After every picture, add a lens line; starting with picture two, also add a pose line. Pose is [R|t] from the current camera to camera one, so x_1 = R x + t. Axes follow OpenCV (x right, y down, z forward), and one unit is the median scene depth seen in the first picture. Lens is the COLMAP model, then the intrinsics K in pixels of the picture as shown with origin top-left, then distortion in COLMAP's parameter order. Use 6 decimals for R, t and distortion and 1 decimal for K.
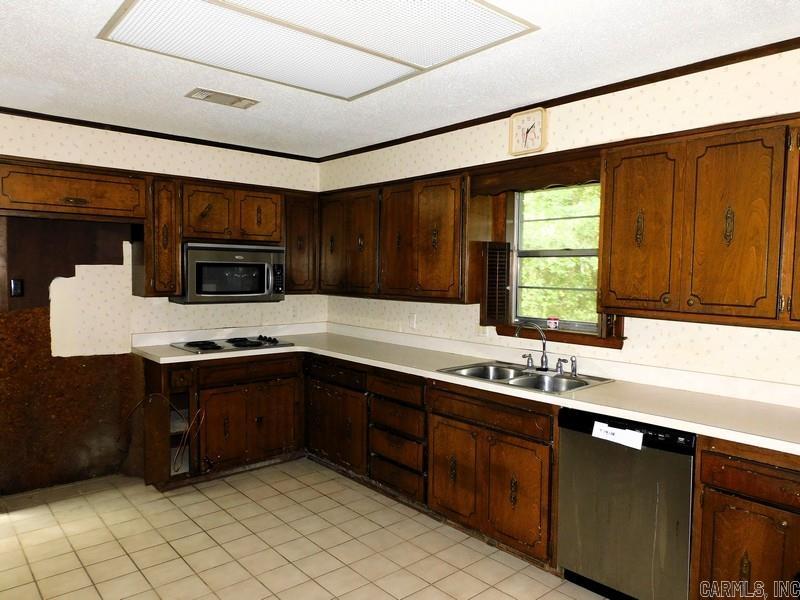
lens RADIAL K [[563.4, 0, 400.7], [0, 563.4, 305.3], [0, 0, 1]] dist [-0.007704, -0.001103]
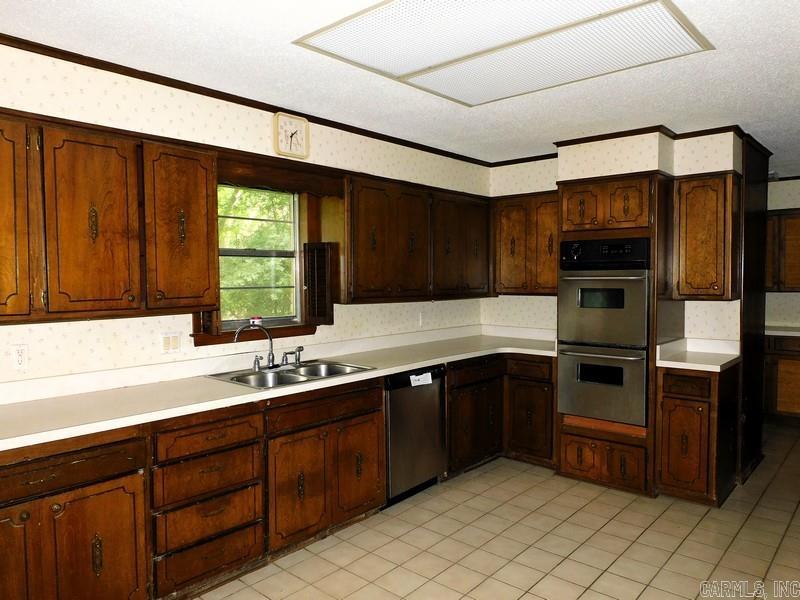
lens RADIAL K [[580.6, 0, 404.5], [0, 580.6, 299.9], [0, 0, 1]] dist [-0.001789, -0.001596]
pose [[-0.140457, -0.058018, 0.988385, -0.851381], [0.058590, 0.996045, 0.066793, -0.066131], [-0.988352, 0.067291, -0.136503, 0.936418]]
